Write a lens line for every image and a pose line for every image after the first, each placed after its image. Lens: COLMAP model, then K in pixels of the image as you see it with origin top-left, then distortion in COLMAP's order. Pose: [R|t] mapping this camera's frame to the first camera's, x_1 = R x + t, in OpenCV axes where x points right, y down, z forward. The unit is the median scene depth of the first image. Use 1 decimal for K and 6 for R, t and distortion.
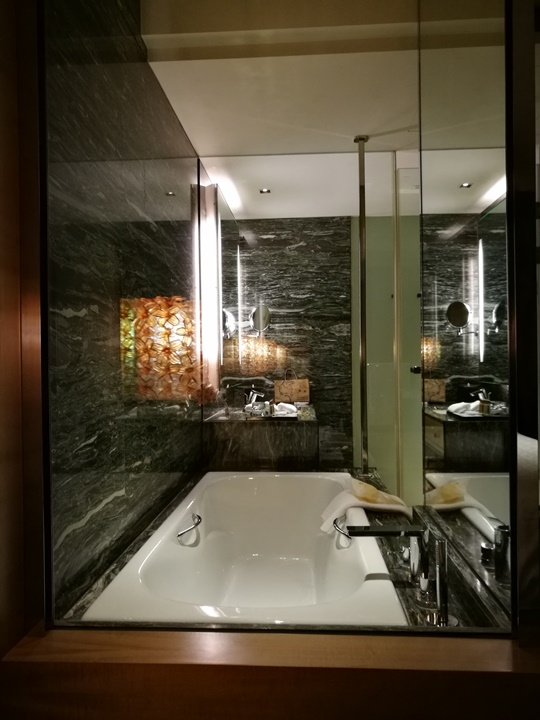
lens RADIAL K [[546.0, 0, 267.7], [0, 546.0, 362.0], [0, 0, 1]] dist [0.035204, -0.000733]
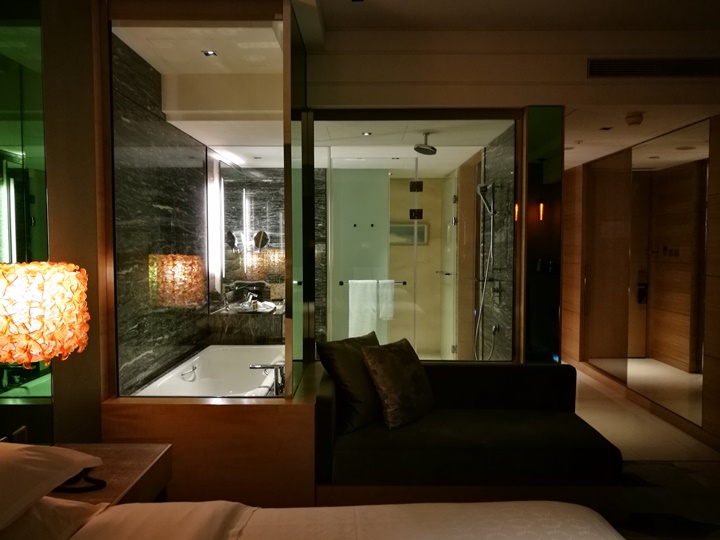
lens RADIAL K [[572.6, 0, 366.2], [0, 572.6, 269.6], [0, 0, 1]] dist [0.009610, -0.022380]
pose [[0.998251, 0.008205, 0.058538, 0.333407], [-0.010892, 0.998894, 0.045738, -0.142575], [-0.058098, -0.046296, 0.997237, -0.951570]]
